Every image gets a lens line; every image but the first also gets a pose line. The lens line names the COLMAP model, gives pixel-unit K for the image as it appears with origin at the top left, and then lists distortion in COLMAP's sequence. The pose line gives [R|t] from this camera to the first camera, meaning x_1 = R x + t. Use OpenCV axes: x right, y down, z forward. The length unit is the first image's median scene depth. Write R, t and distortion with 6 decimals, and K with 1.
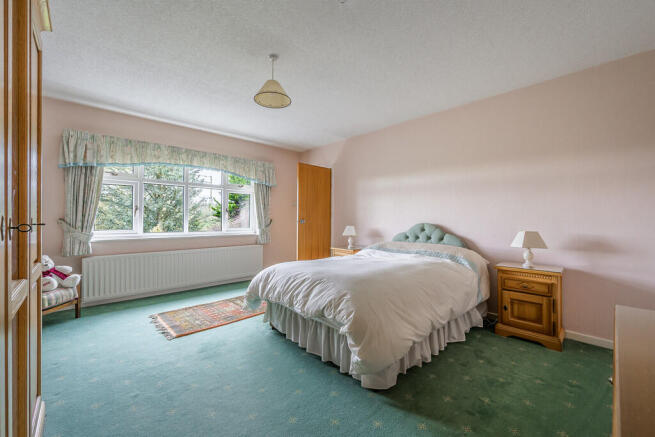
lens RADIAL K [[268.7, 0, 324.5], [0, 268.7, 218.9], [0, 0, 1]] dist [-0.000082, -0.000016]
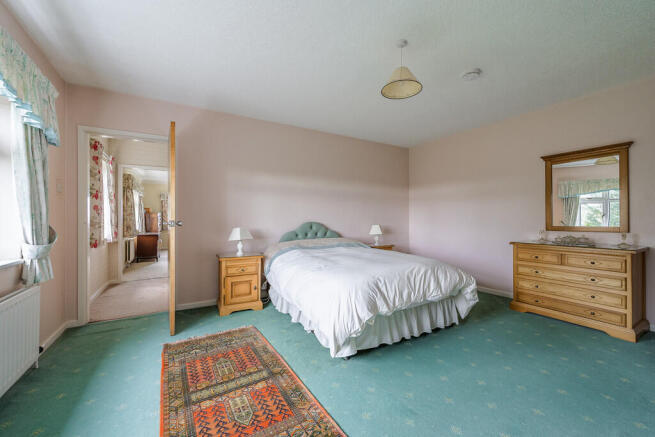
lens RADIAL K [[268.7, 0, 324.8], [0, 268.7, 218.9], [0, 0, 1]] dist [-0.000082, -0.000016]
pose [[0.192173, -0.010353, 0.981306, -0.759190], [-0.004686, 0.999923, 0.011467, -0.011397], [-0.981350, -0.006802, 0.192110, 0.707082]]
